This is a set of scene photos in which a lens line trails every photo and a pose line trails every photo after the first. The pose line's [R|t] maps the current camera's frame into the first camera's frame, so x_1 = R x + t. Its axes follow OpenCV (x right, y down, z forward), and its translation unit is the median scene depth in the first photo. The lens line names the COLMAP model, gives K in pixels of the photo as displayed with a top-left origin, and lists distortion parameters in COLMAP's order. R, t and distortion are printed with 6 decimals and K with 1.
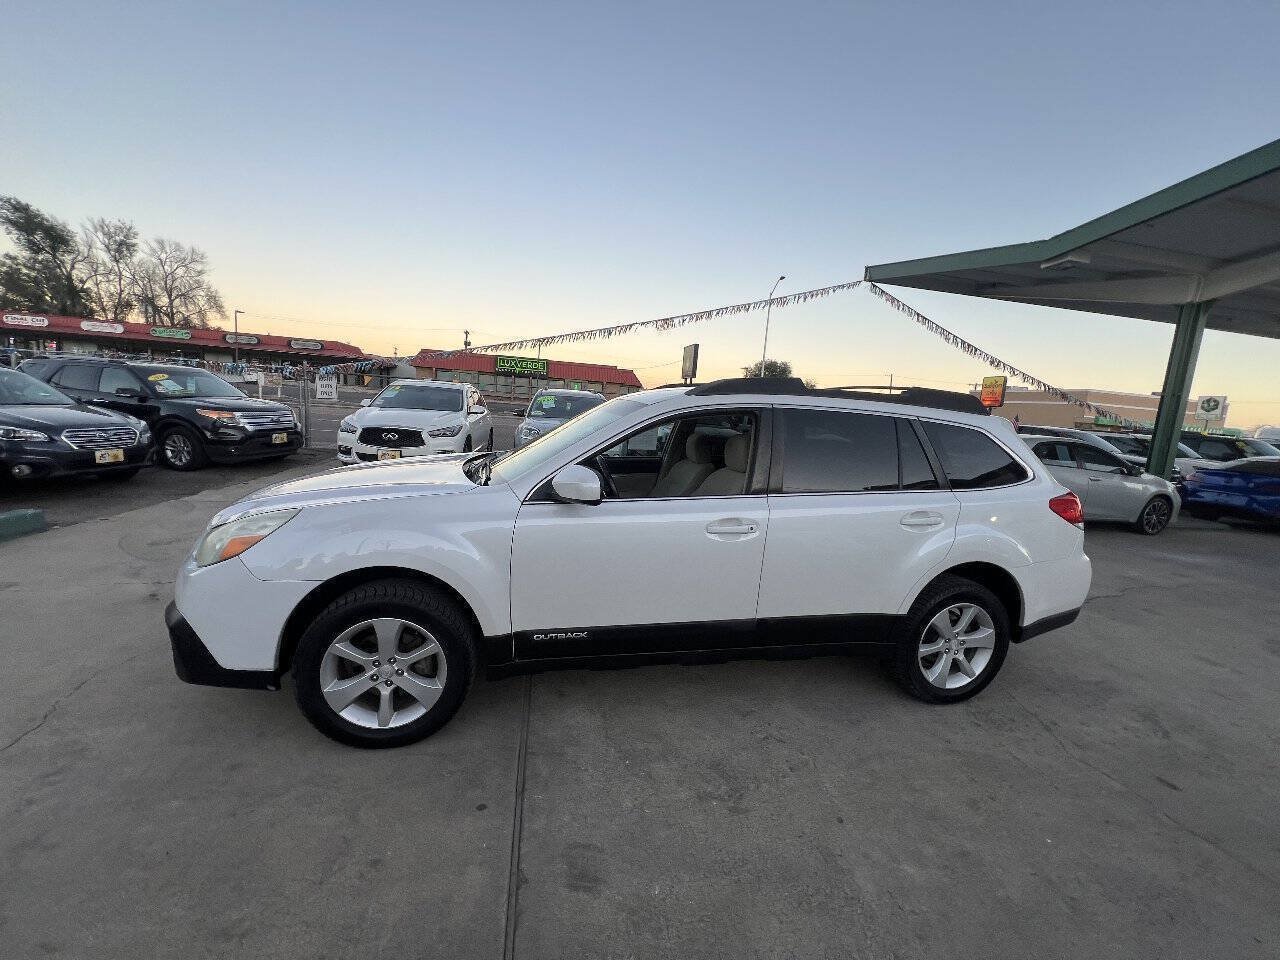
lens RADIAL K [[509.7, 0, 636.1], [0, 509.7, 480.8], [0, 0, 1]] dist [-0.002569, 0.000403]
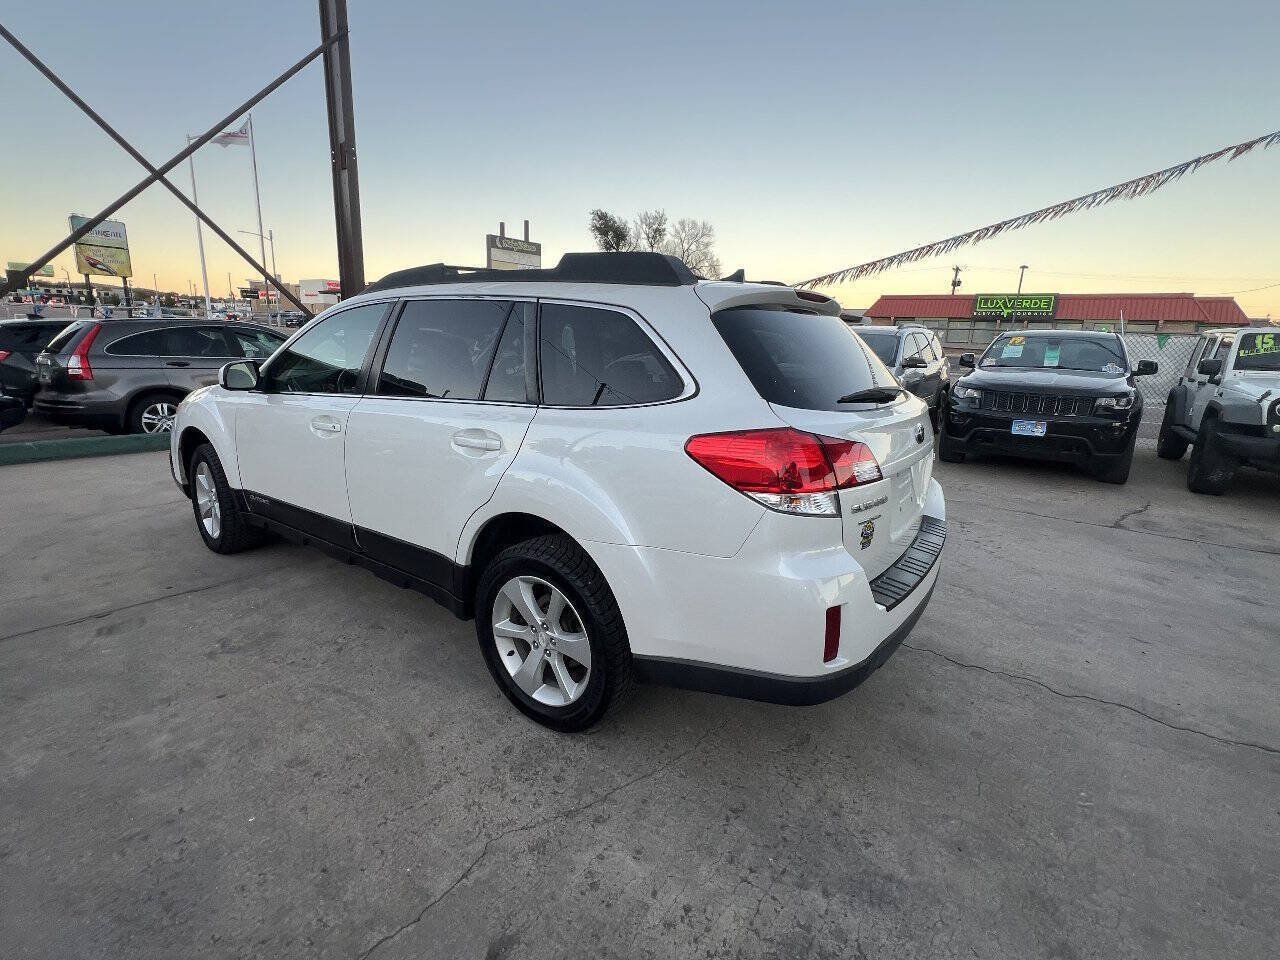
lens RADIAL K [[595.9, 0, 634.4], [0, 595.9, 479.3], [0, 0, 1]] dist [-0.001981, -0.000640]
pose [[0.674389, 0.125656, -0.727606, 0.281879], [-0.095485, 0.991980, 0.082812, 0.008401], [0.732177, 0.013628, 0.680978, 0.124391]]
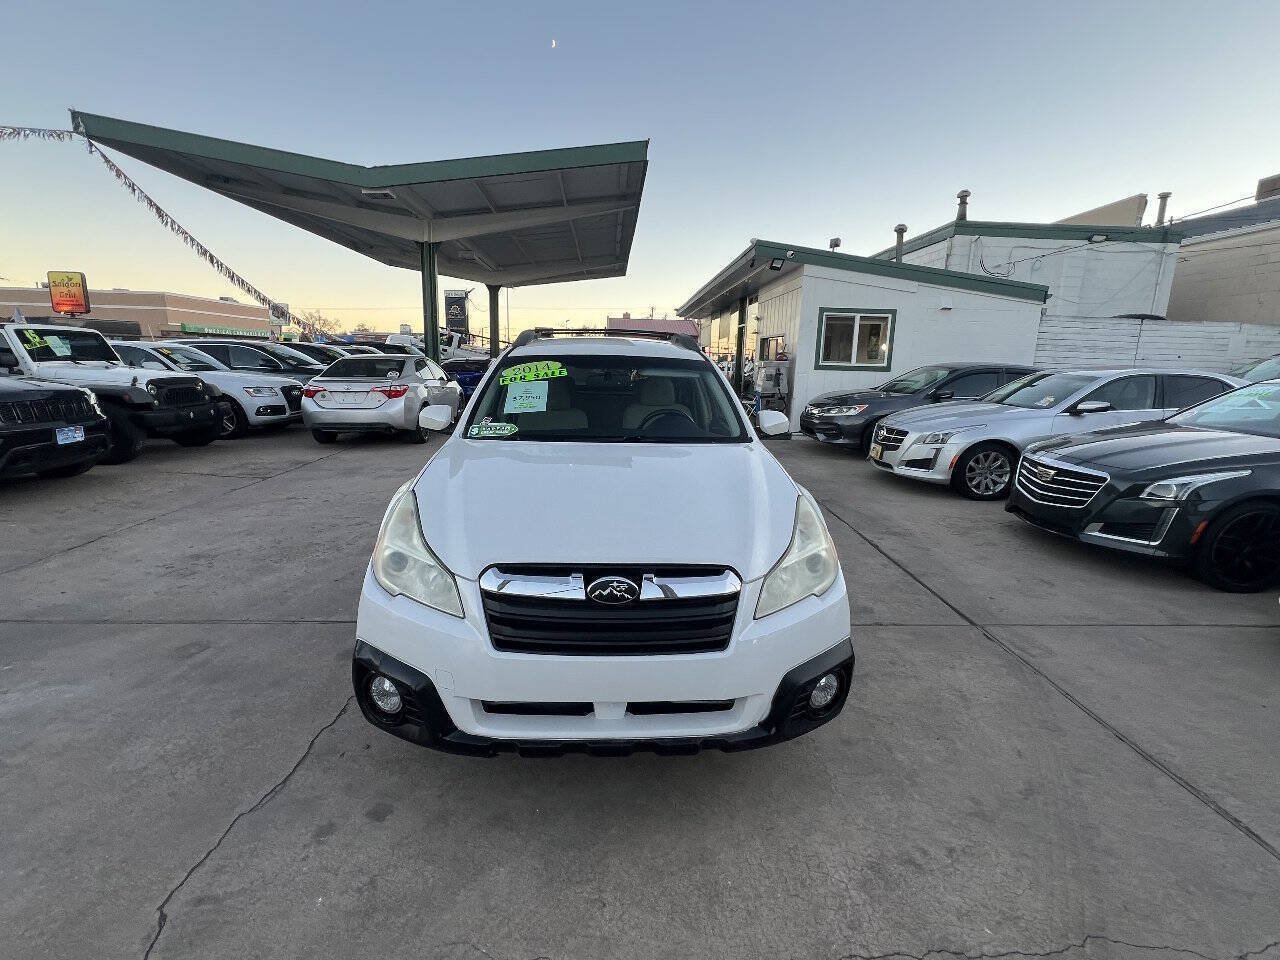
lens RADIAL K [[595.9, 0, 638.0], [0, 595.9, 479.8], [0, 0, 1]] dist [-0.001981, -0.000640]
pose [[0.150864, -0.263856, 0.952691, -0.306495], [0.132943, 0.960382, 0.244934, -0.051238], [-0.979575, 0.089702, 0.179965, 0.187834]]
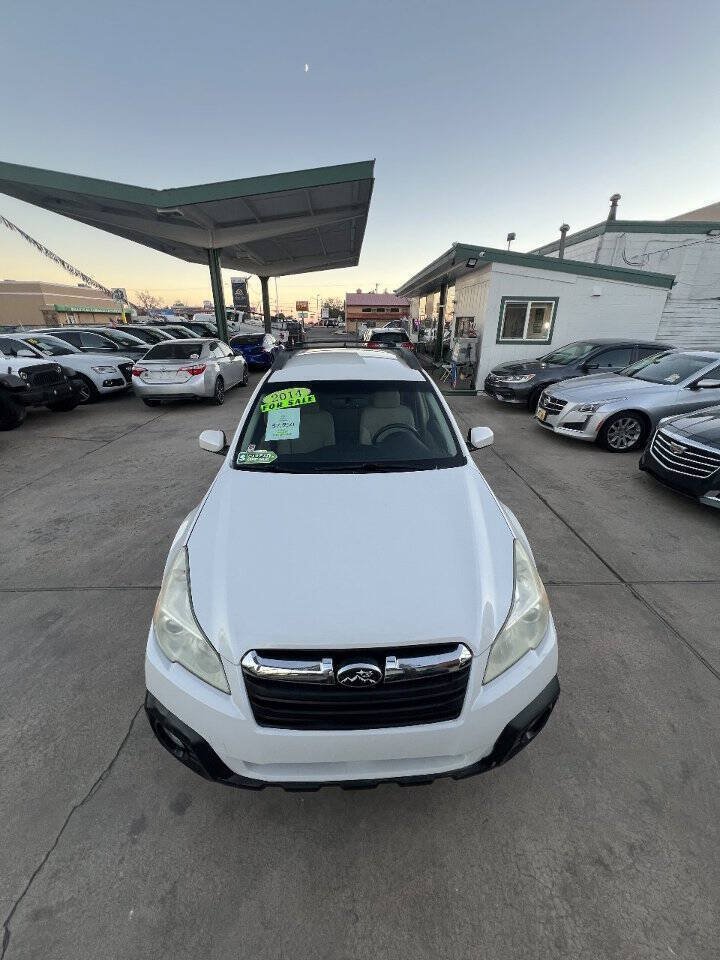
lens RADIAL K [[382.3, 0, 361.8], [0, 382.3, 479.0], [0, 0, 1]] dist [-0.002569, 0.000403]
pose [[0.162169, -0.443738, 0.881361, -0.242380], [0.152709, 0.893709, 0.421857, -0.083972], [-0.974875, 0.066180, 0.212695, 0.196081]]
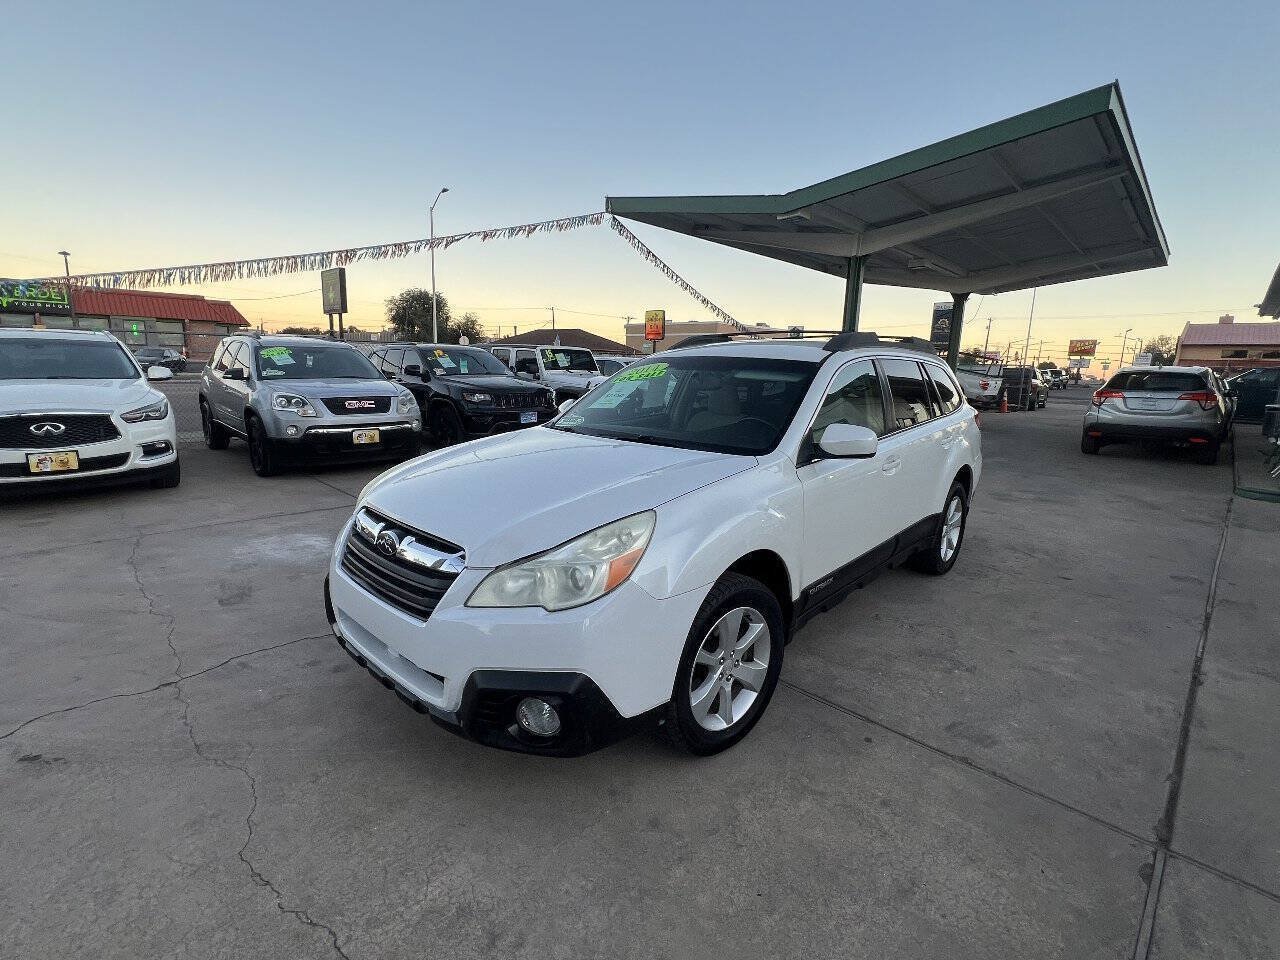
lens RADIAL K [[595.9, 0, 635.1], [0, 595.9, 480.0], [0, 0, 1]] dist [-0.001981, -0.000640]
pose [[0.819320, -0.159361, 0.550744, -0.206430], [0.116147, 0.986811, 0.112752, -0.018486], [-0.561448, -0.028413, 0.827024, 0.035655]]
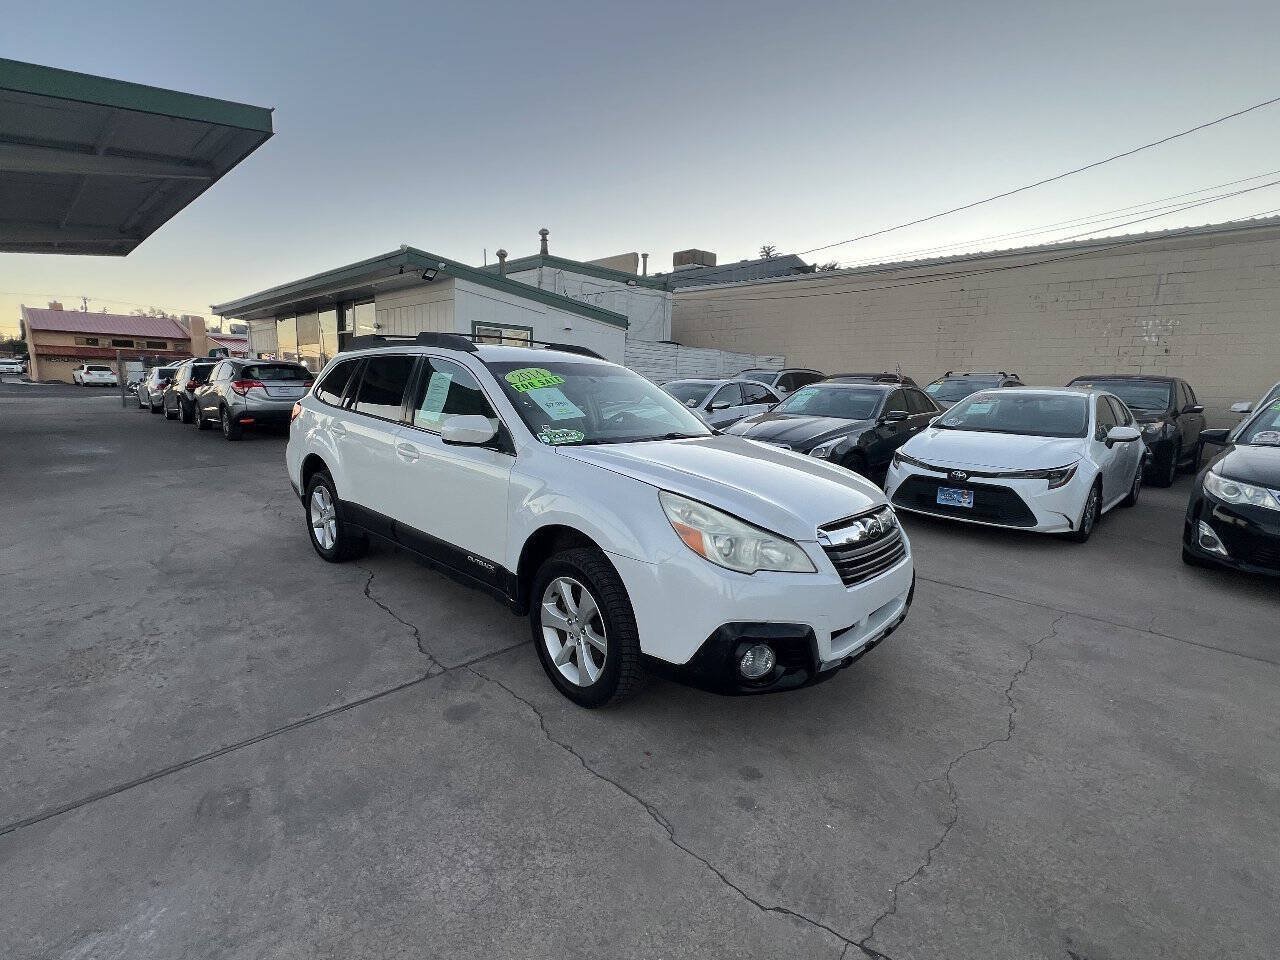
lens RADIAL K [[595.9, 0, 634.8], [0, 595.9, 481.2], [0, 0, 1]] dist [-0.001981, -0.000640]
pose [[-0.575790, -0.220298, 0.787359, -0.287847], [0.048530, 0.952109, 0.301884, -0.074031], [-0.816156, 0.212033, -0.537524, 0.405256]]
